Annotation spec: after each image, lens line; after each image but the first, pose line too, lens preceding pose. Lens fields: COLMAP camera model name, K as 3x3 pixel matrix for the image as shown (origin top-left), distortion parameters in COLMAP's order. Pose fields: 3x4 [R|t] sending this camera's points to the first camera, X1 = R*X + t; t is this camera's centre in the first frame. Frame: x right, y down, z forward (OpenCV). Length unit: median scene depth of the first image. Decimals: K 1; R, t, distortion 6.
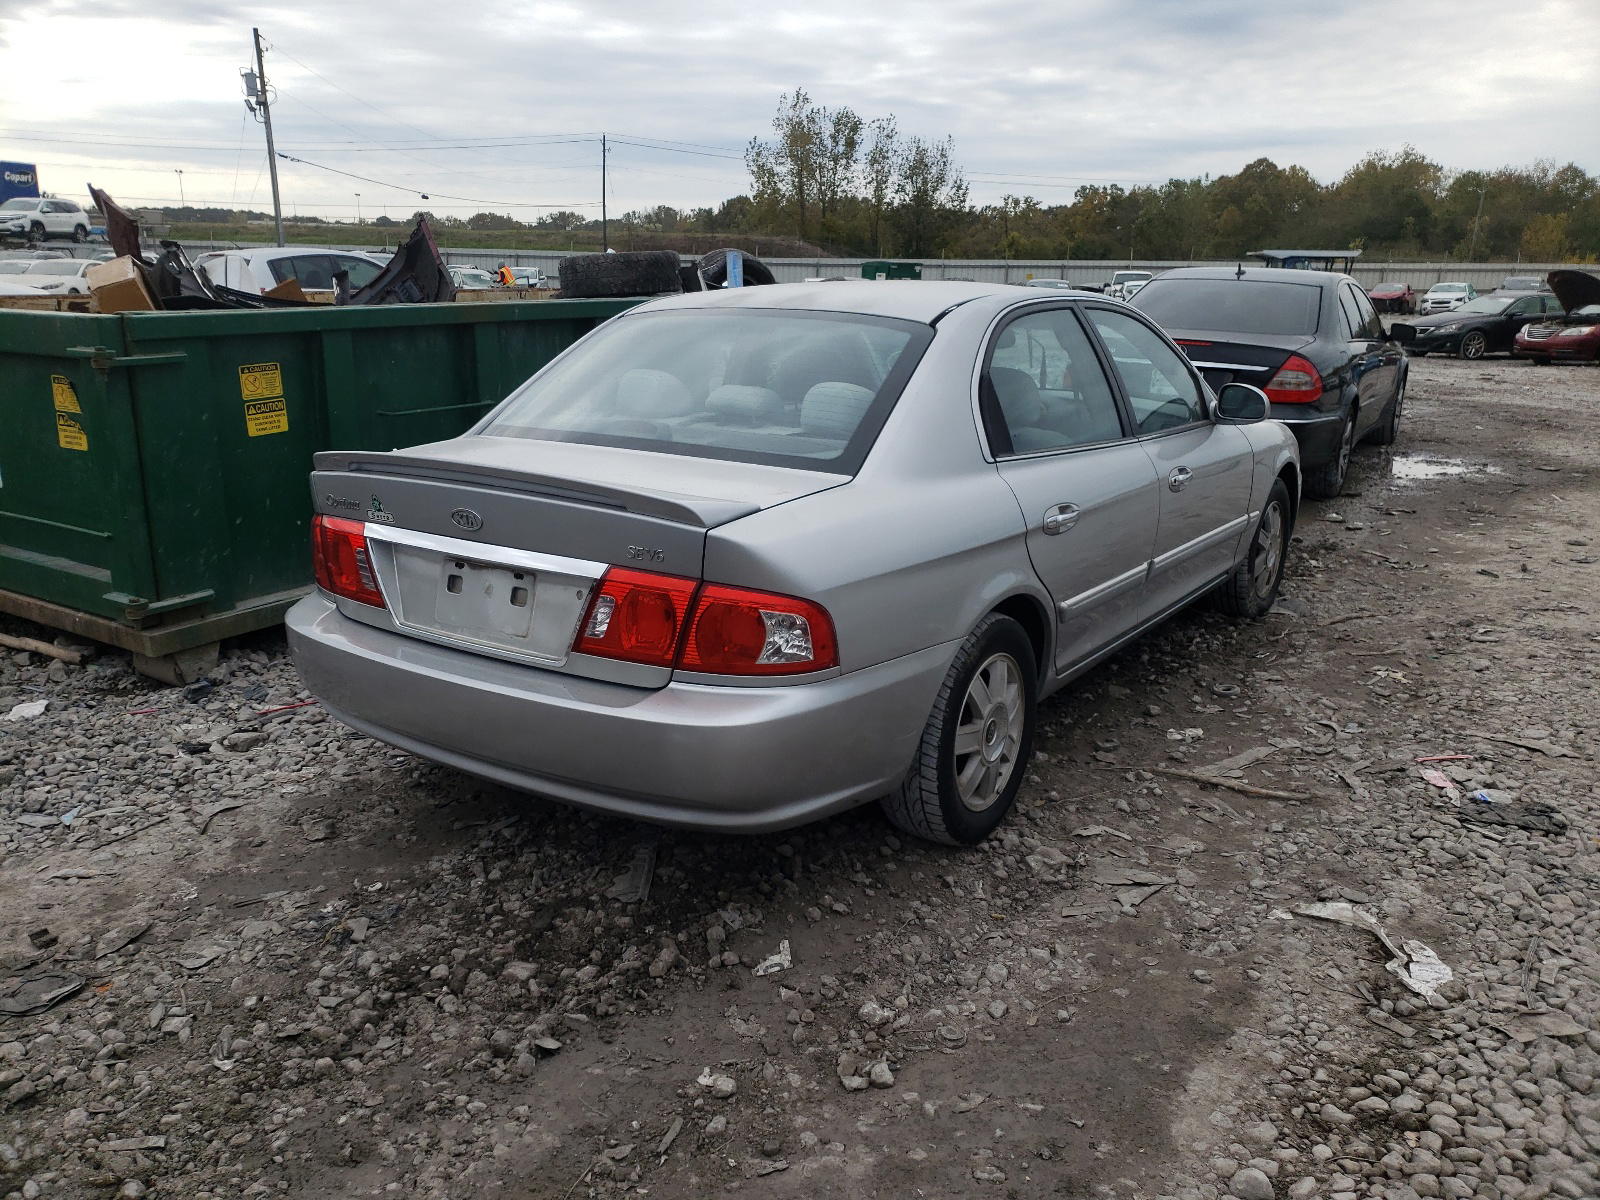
lens RADIAL K [[1323.3, 0, 799.5], [0, 1323.3, 611.1], [0, 0, 1]] dist [0.005420, -0.001946]
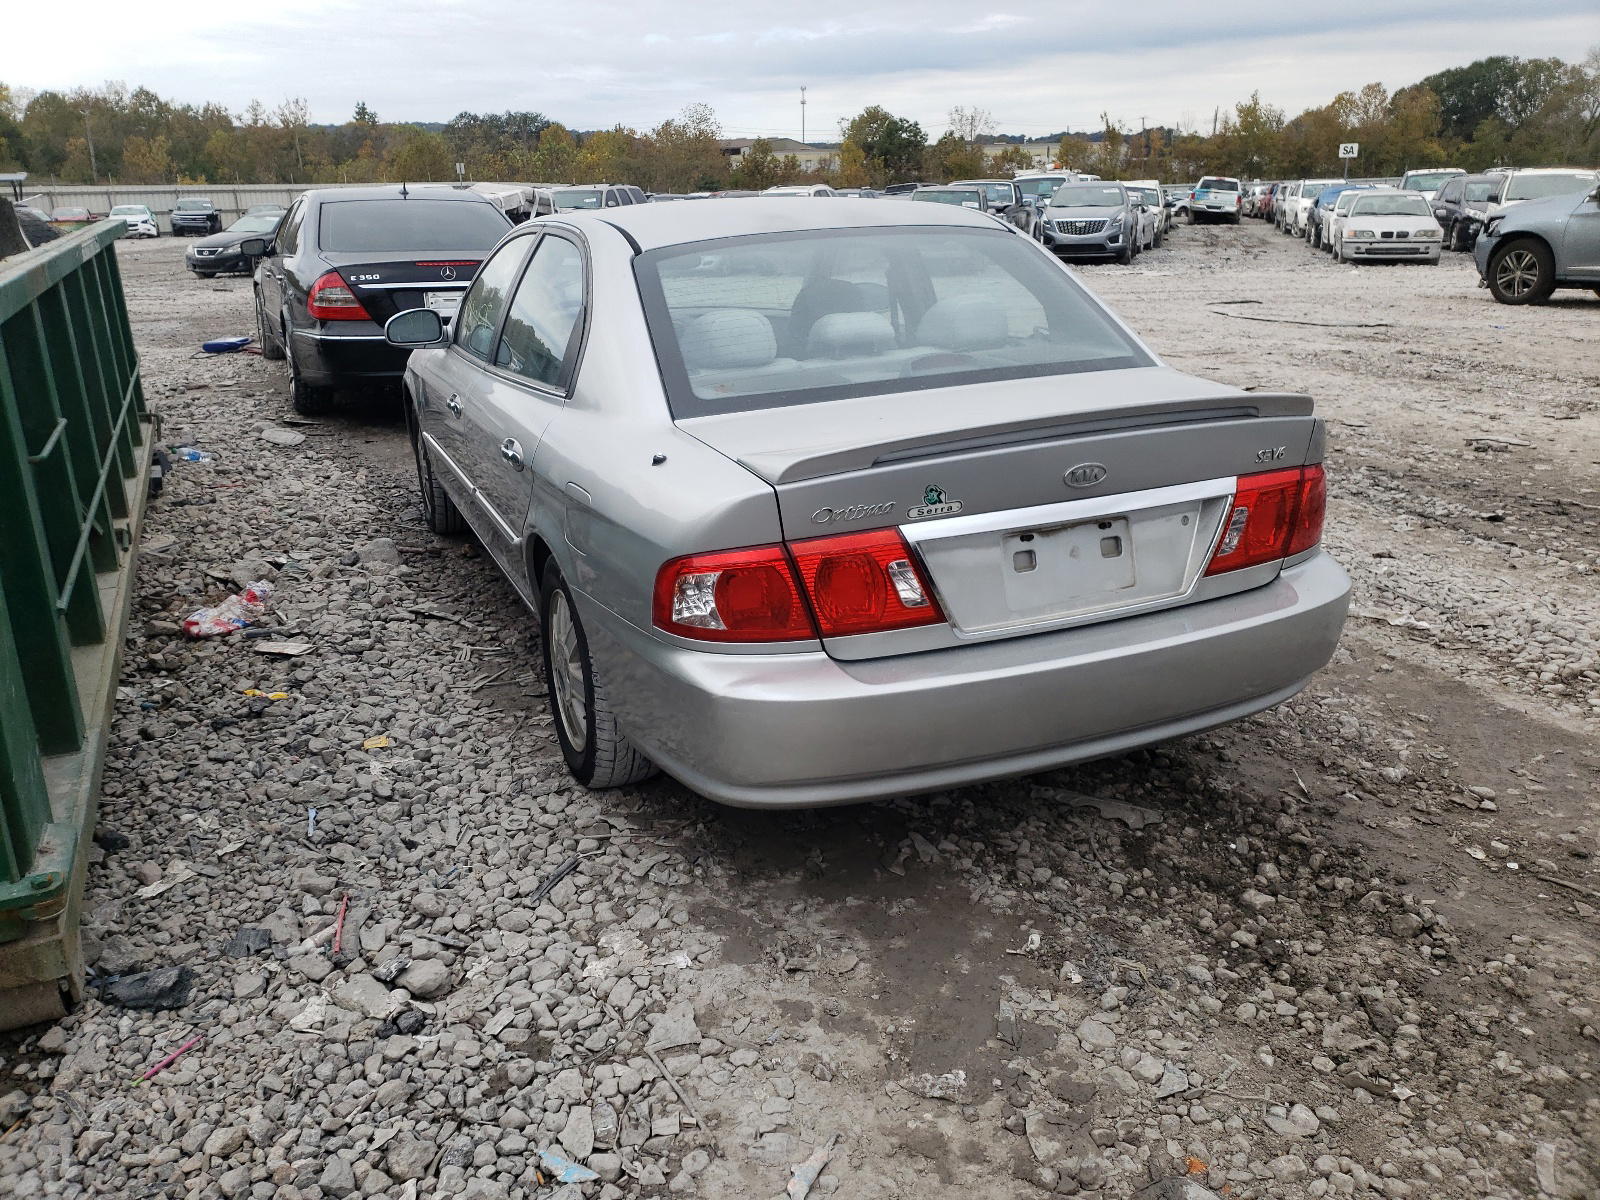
lens RADIAL K [[1269.1, 0, 799.6], [0, 1269.1, 587.6], [0, 0, 1]] dist [0.014099, 0.003999]
pose [[0.519248, -0.281649, 0.806880, -0.371748], [0.242644, 0.953867, 0.176809, -0.068352], [-0.819455, 0.103977, 0.563634, 0.245580]]
